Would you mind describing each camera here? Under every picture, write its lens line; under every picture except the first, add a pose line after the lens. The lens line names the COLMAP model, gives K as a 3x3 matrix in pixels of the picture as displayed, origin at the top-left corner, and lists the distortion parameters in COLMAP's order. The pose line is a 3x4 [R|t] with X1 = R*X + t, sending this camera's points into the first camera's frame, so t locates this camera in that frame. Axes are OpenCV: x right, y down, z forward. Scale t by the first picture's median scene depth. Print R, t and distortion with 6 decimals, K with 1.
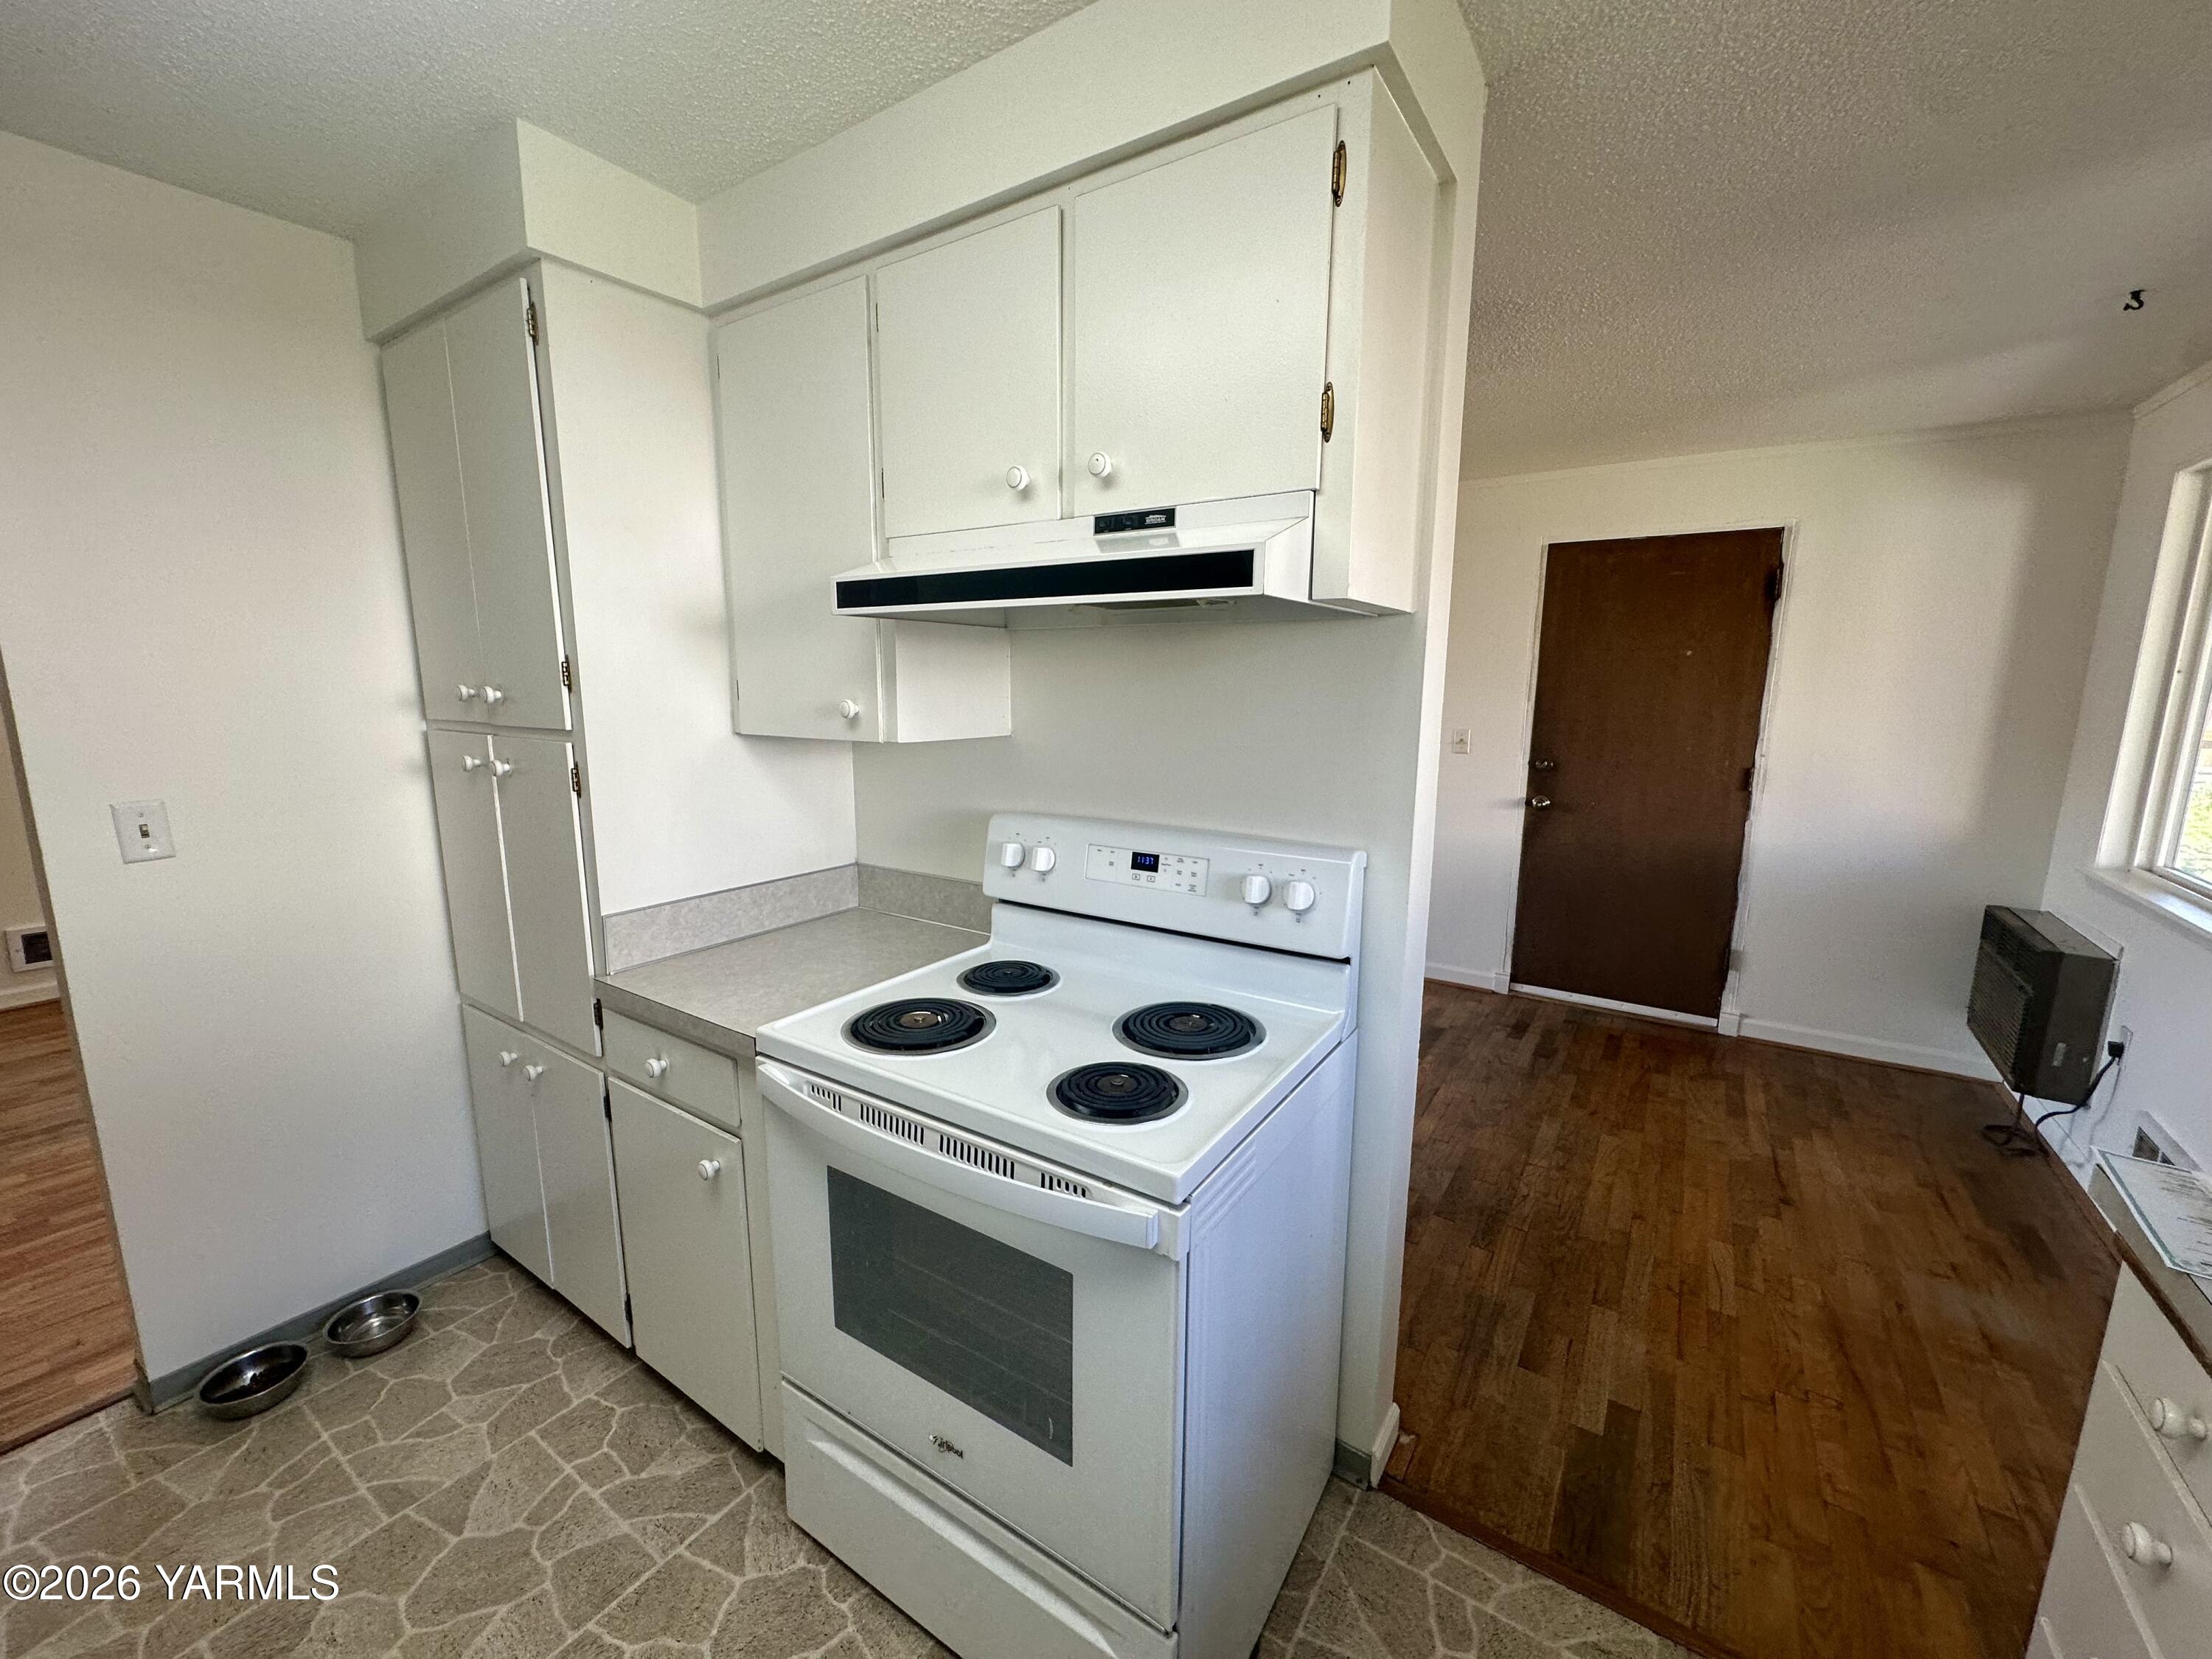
lens RADIAL K [[870.4, 0, 1106.0], [0, 870.4, 830.4], [0, 0, 1]] dist [-0.005781, 0.000833]
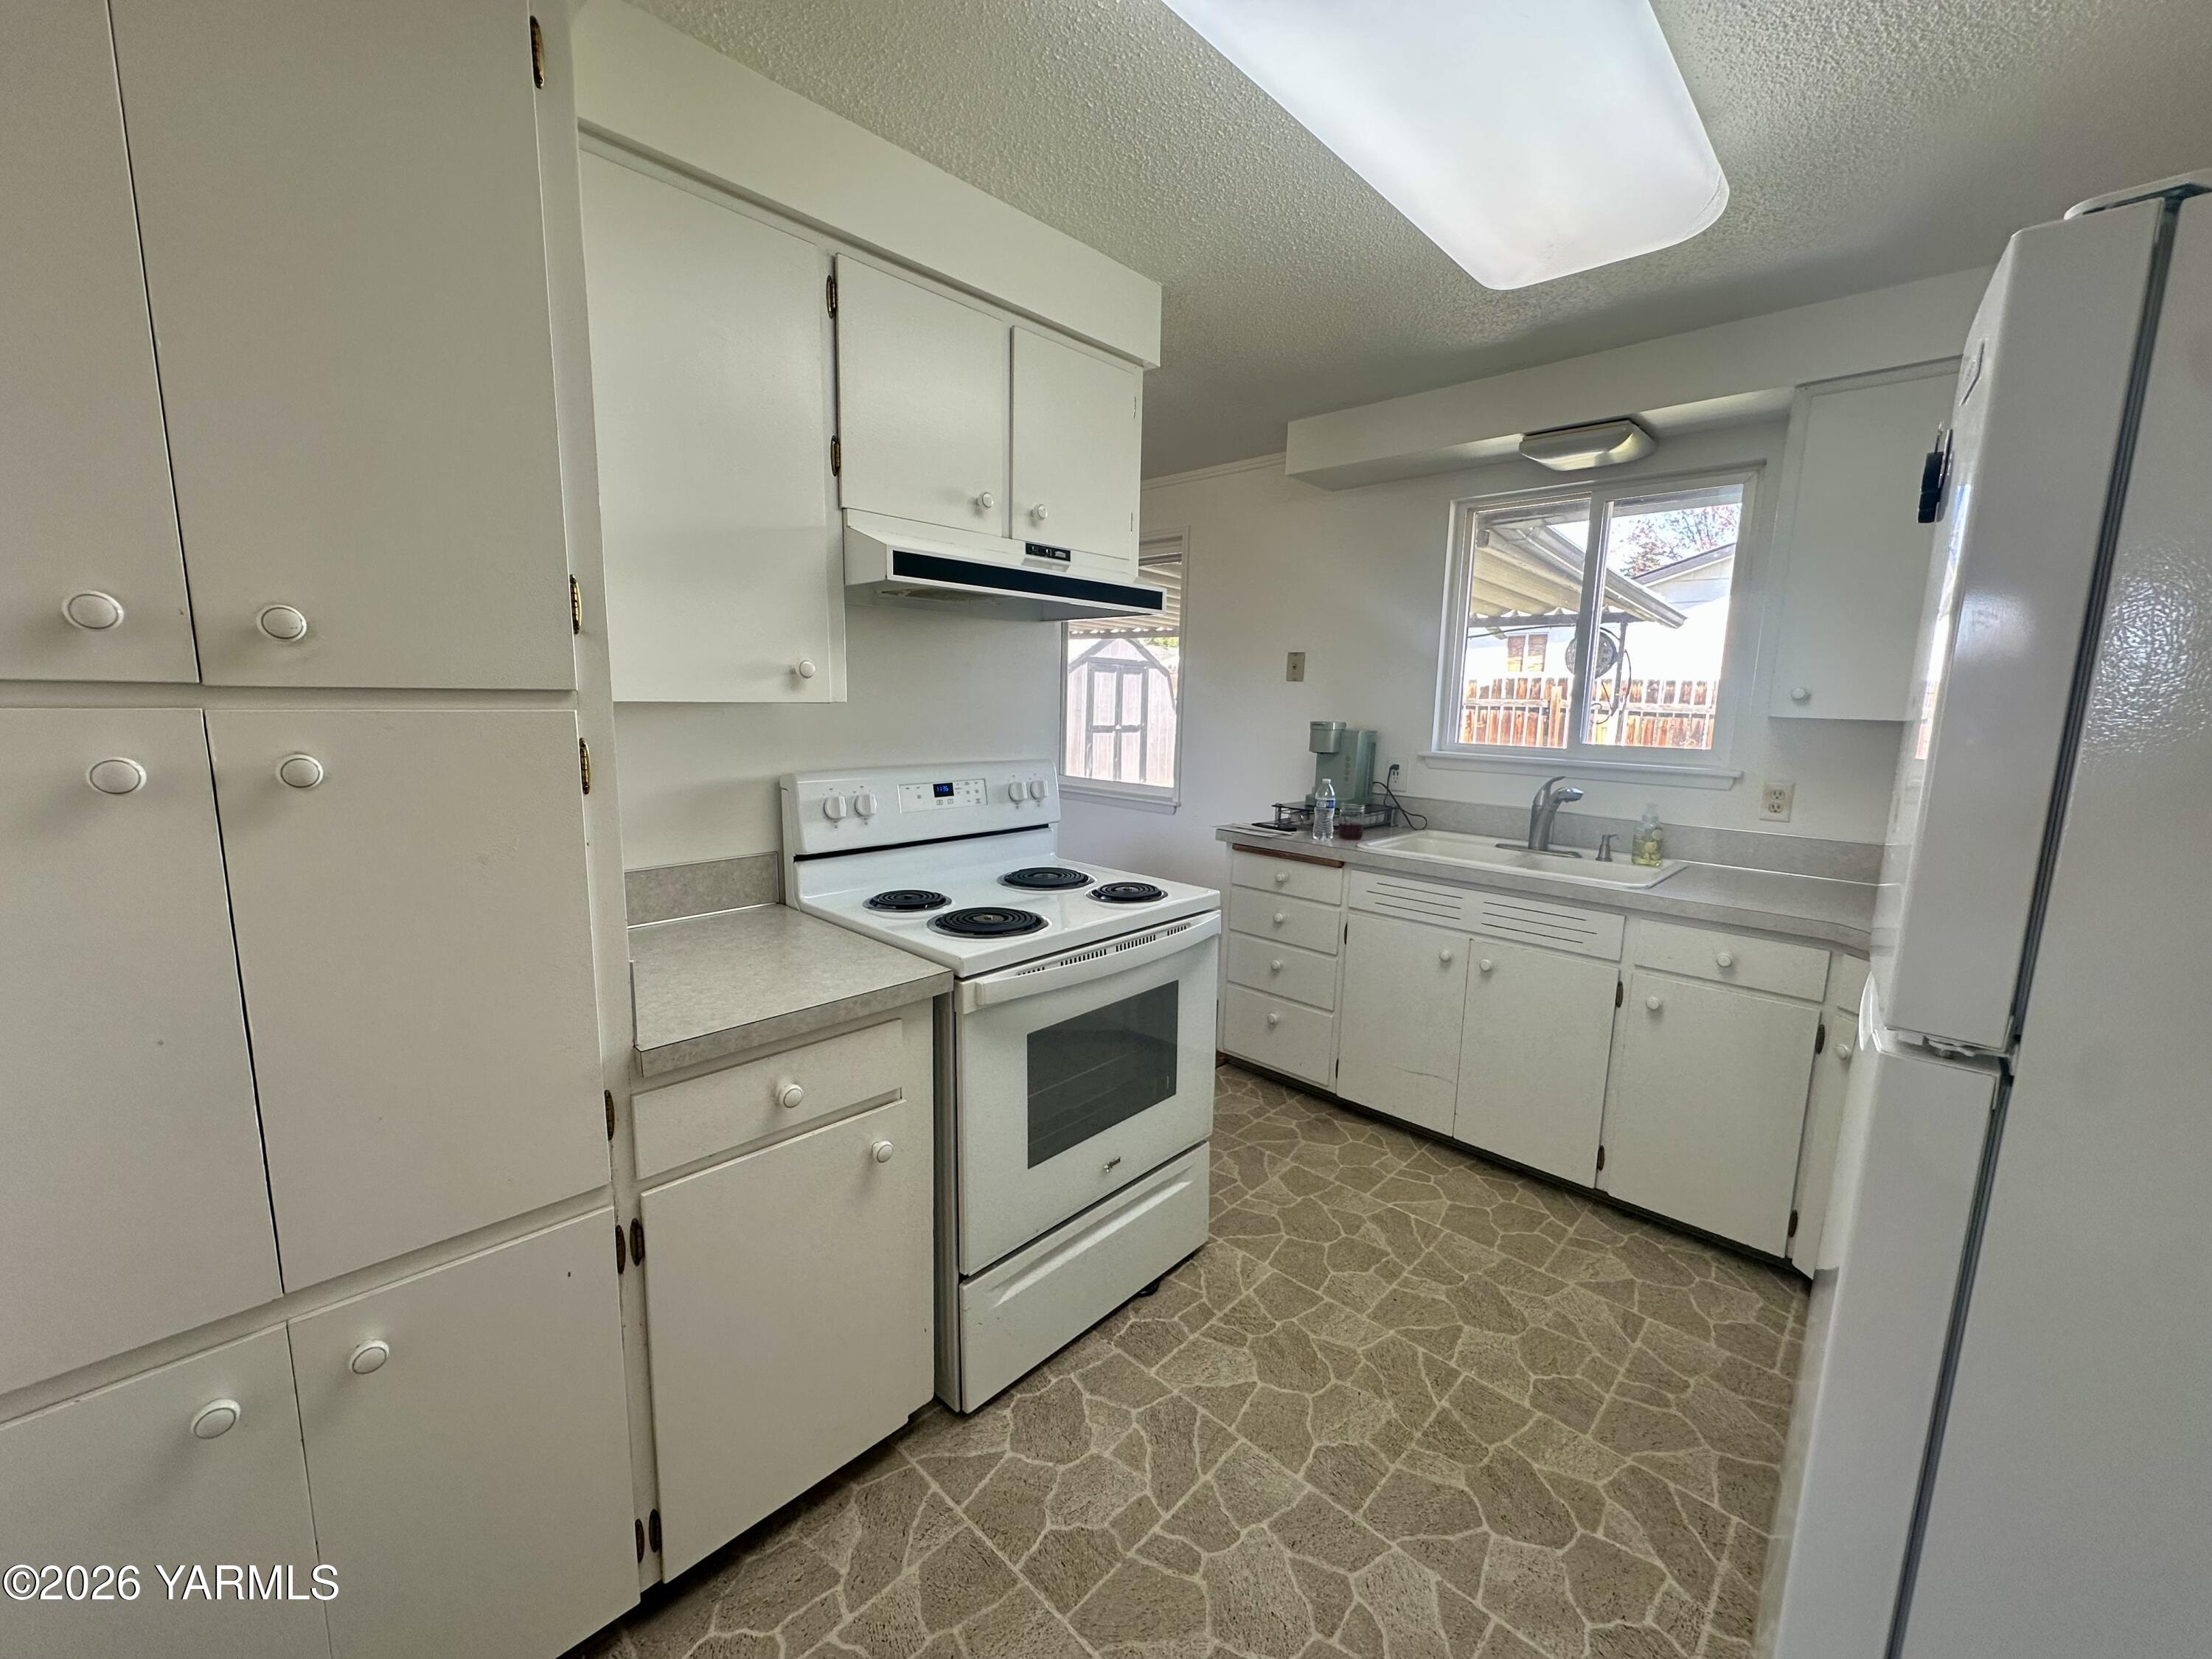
lens RADIAL K [[870.4, 0, 1099.0], [0, 870.4, 828.5], [0, 0, 1]] dist [-0.005781, 0.000833]
pose [[0.189648, -0.153691, 0.969749, -1.273231], [0.146522, 0.981044, 0.126826, -0.041669], [-0.970858, 0.118037, 0.208572, 0.526638]]
